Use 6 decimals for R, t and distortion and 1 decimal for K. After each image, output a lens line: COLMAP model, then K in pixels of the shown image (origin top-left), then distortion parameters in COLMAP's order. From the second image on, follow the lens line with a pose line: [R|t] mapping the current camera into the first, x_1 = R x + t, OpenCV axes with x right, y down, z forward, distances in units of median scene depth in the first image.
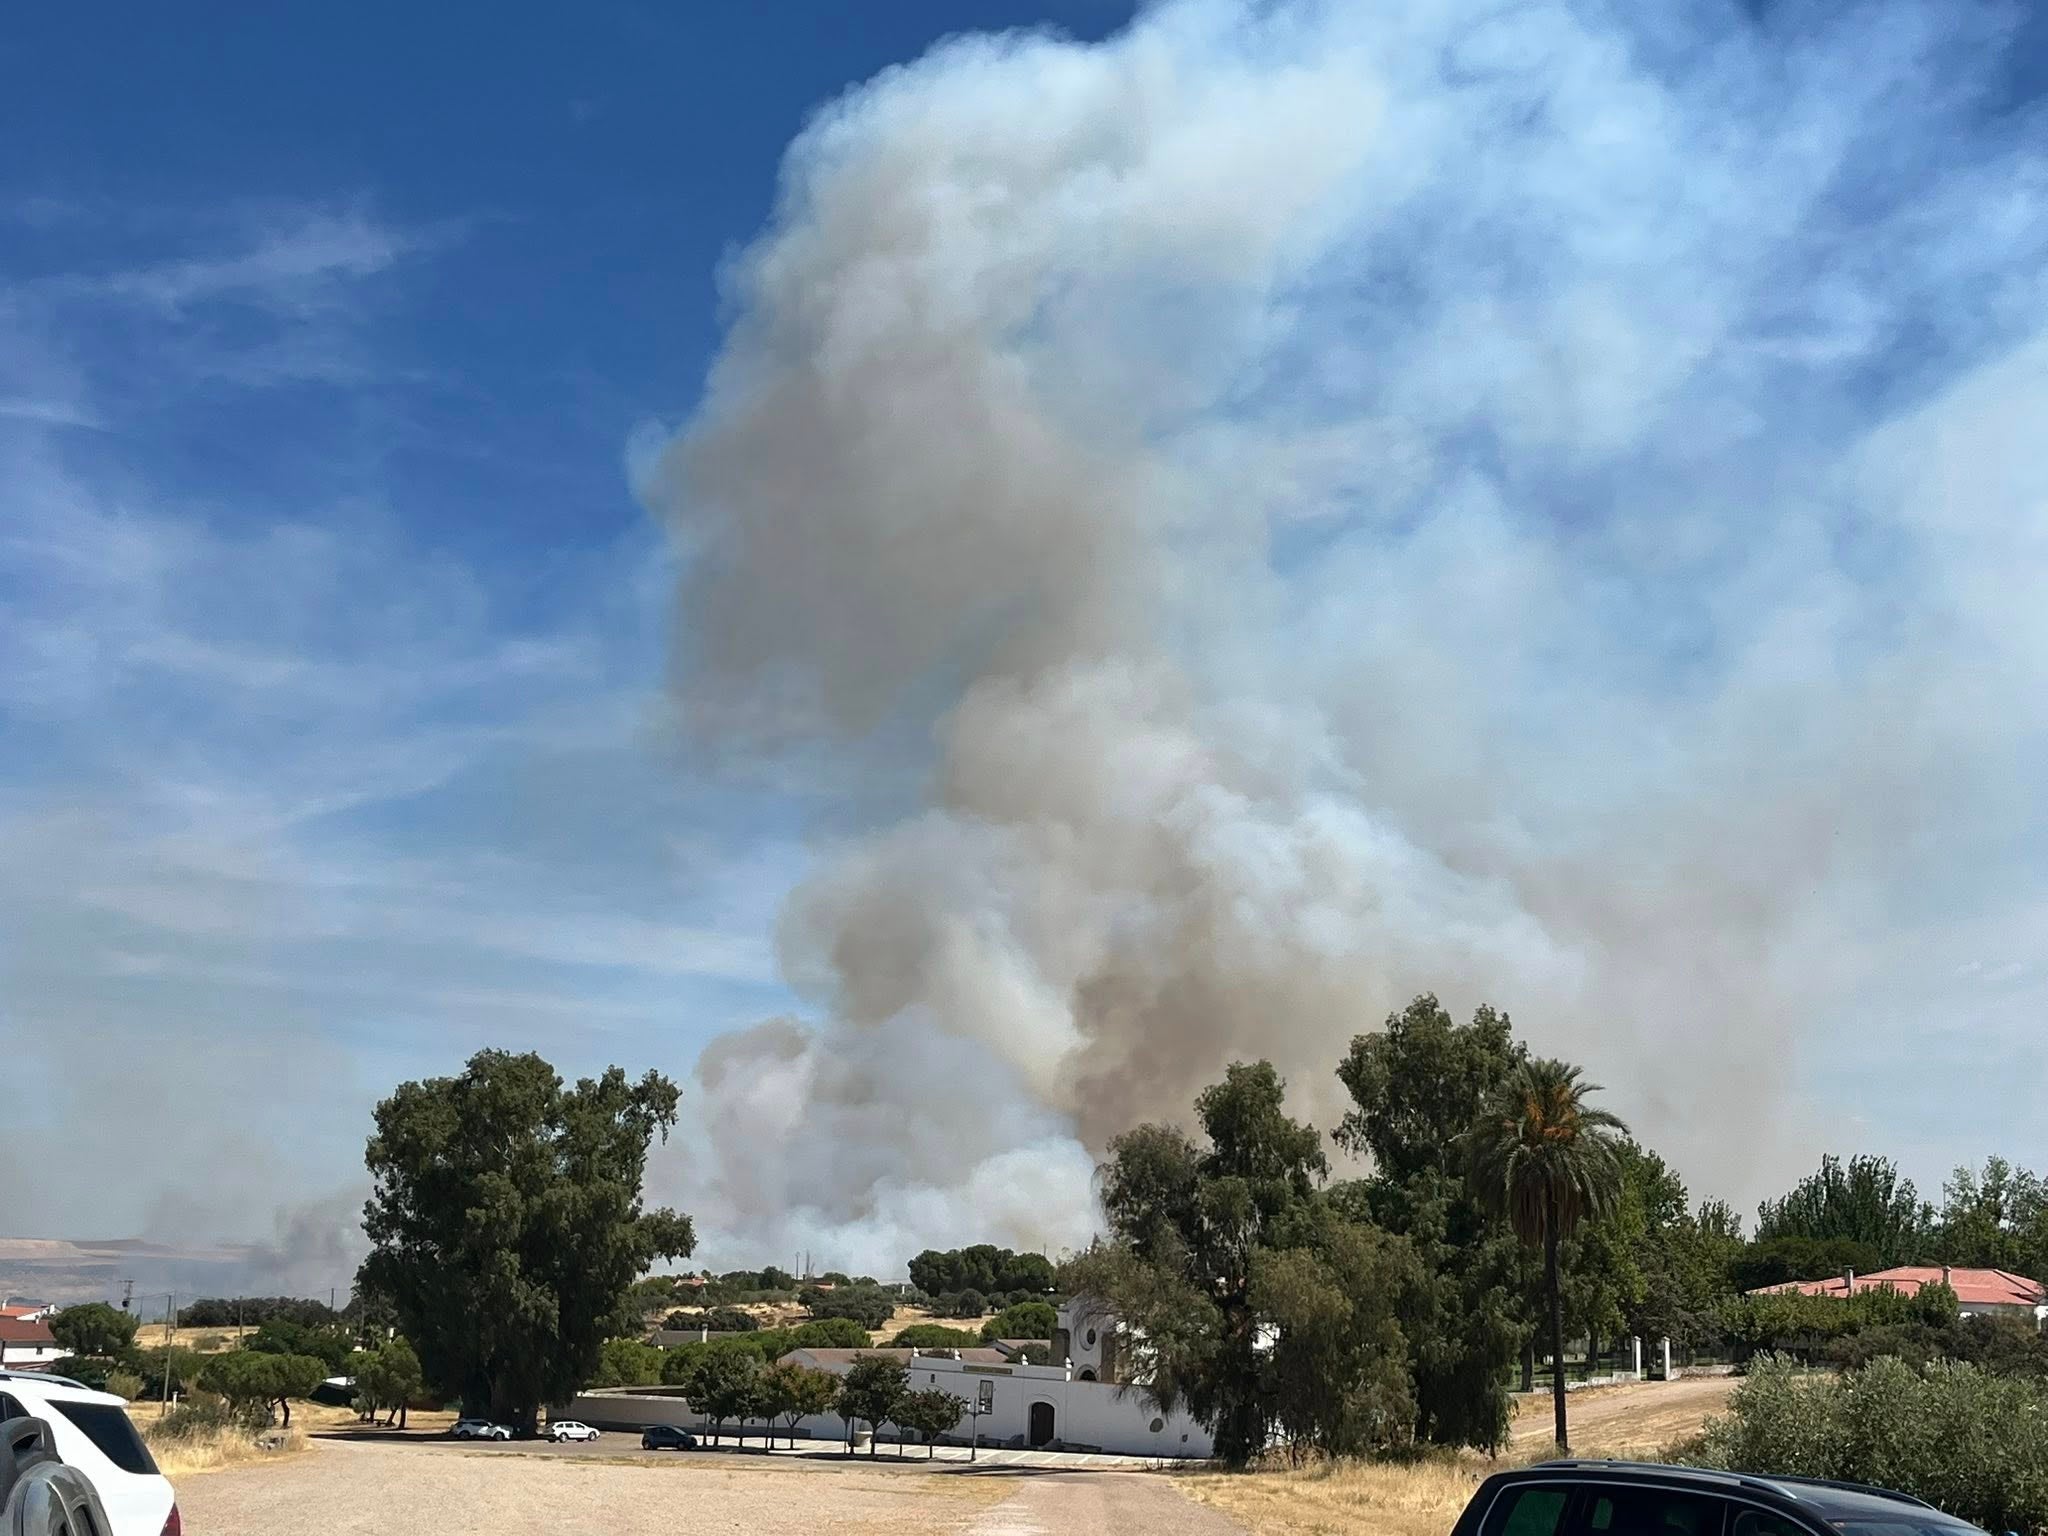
lens RADIAL K [[2709.1, 0, 1023.3], [0, 2709.1, 672.7], [0, 0, 1]] dist [-0.019665, 0.017749]
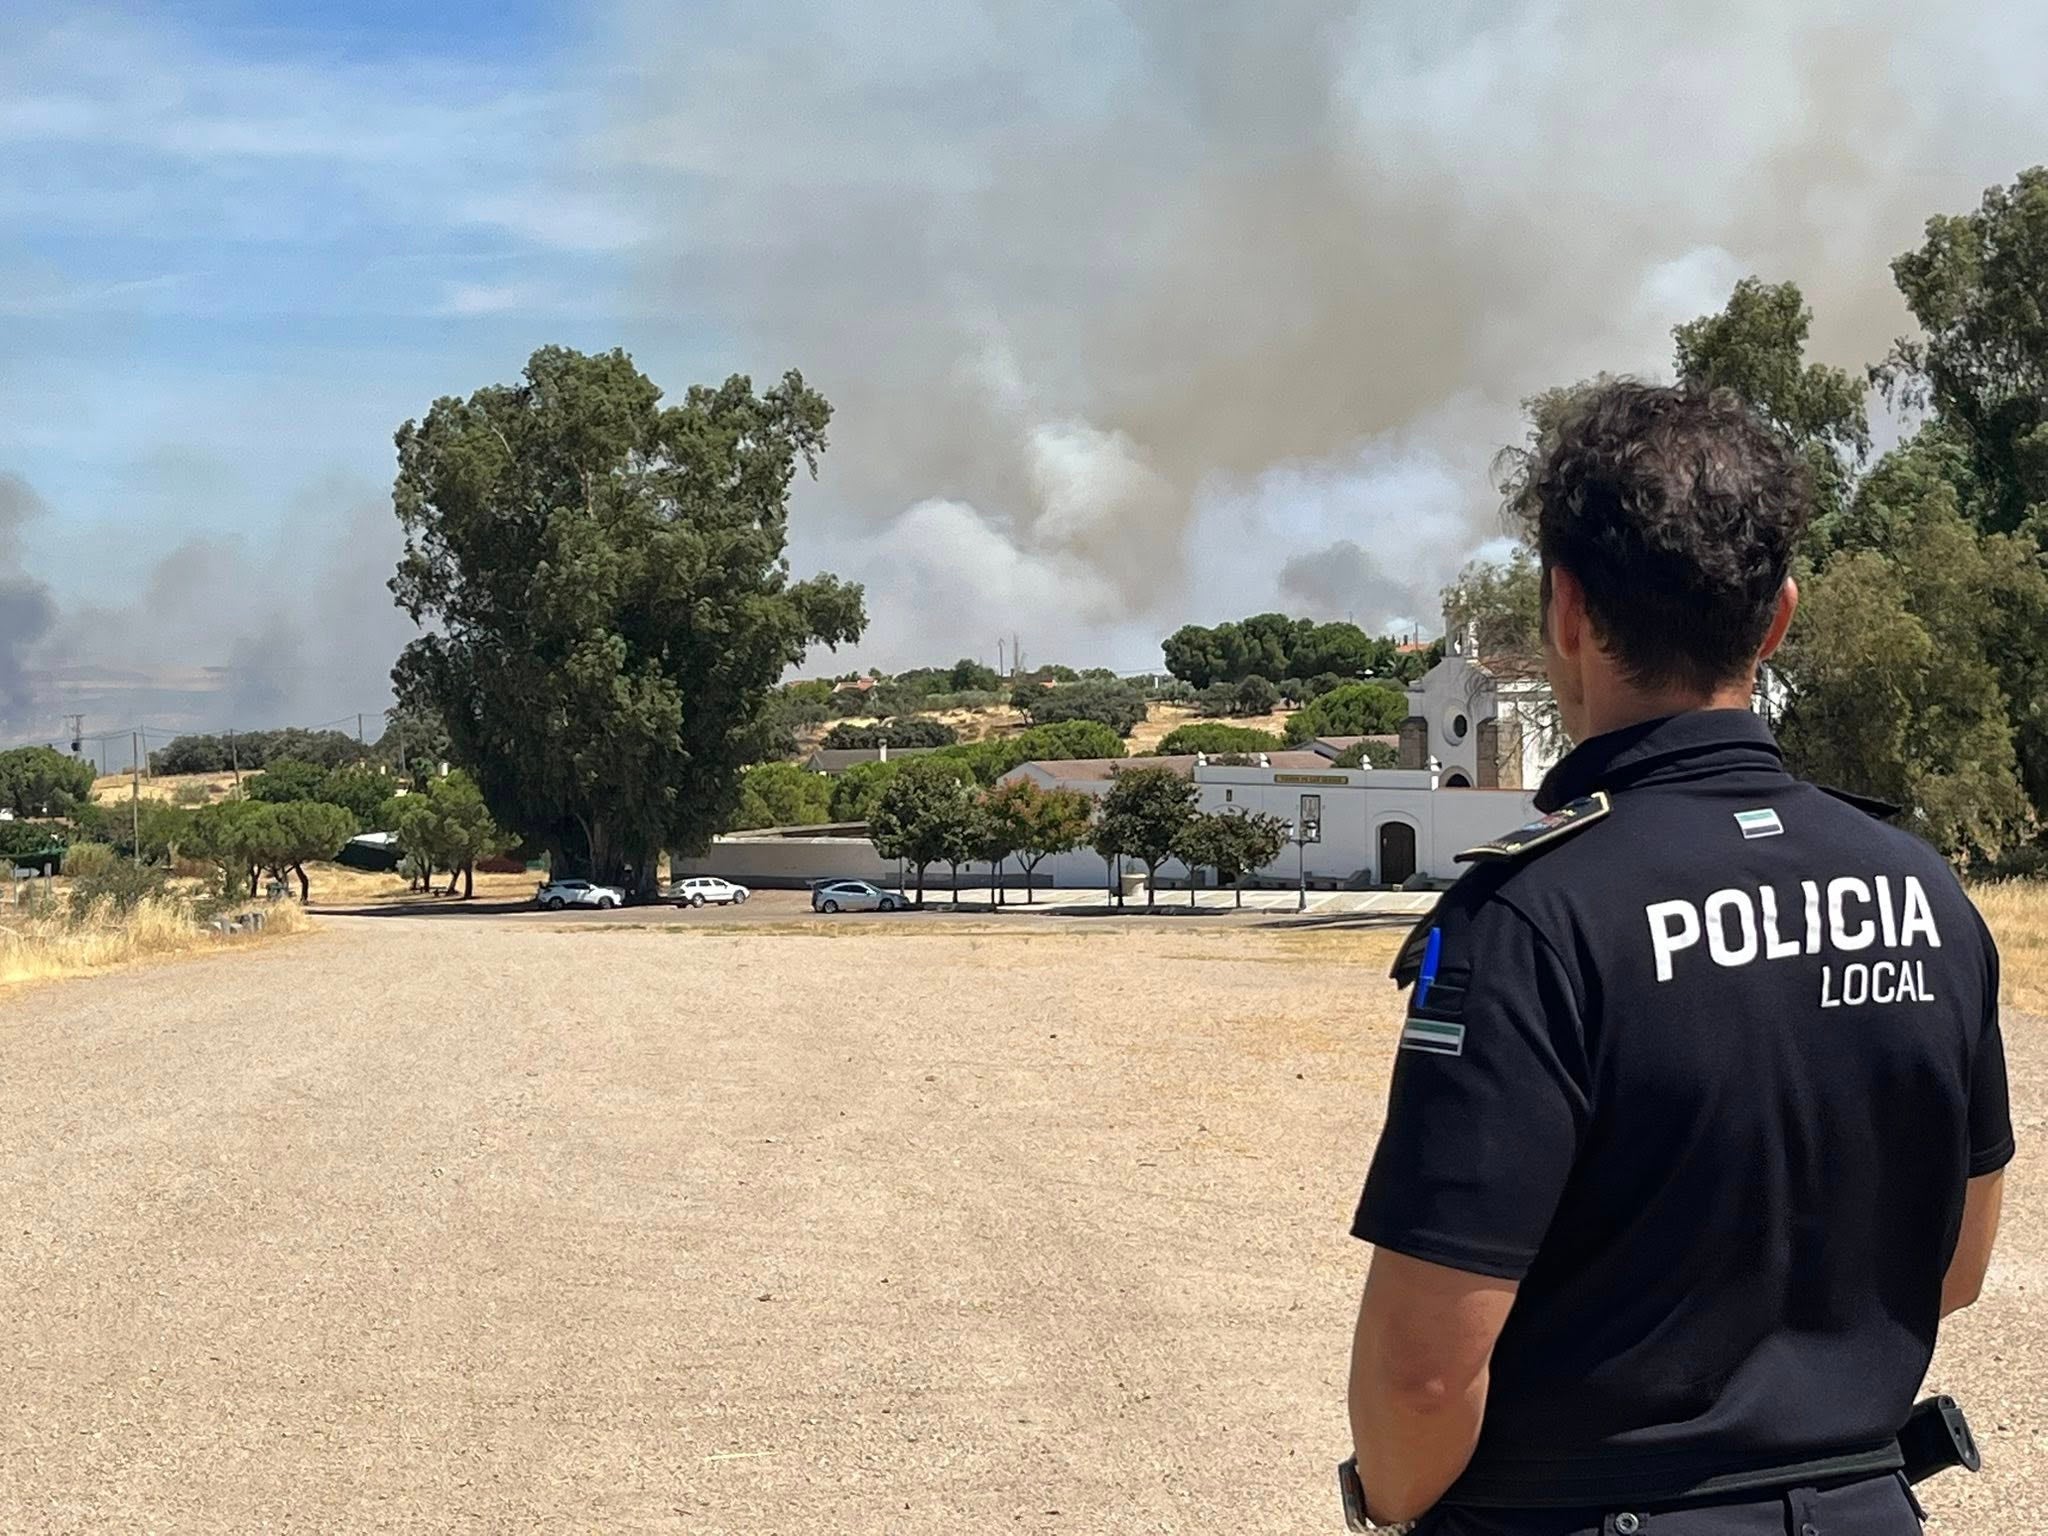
lens RADIAL K [[2709.1, 0, 1023.3], [0, 2709.1, 672.7], [0, 0, 1]] dist [-0.019665, 0.017749]
pose [[0.998719, -0.041027, -0.029609, -0.061556], [0.045936, 0.980563, 0.190749, 0.093619], [0.021207, -0.191865, 0.981192, 0.320024]]
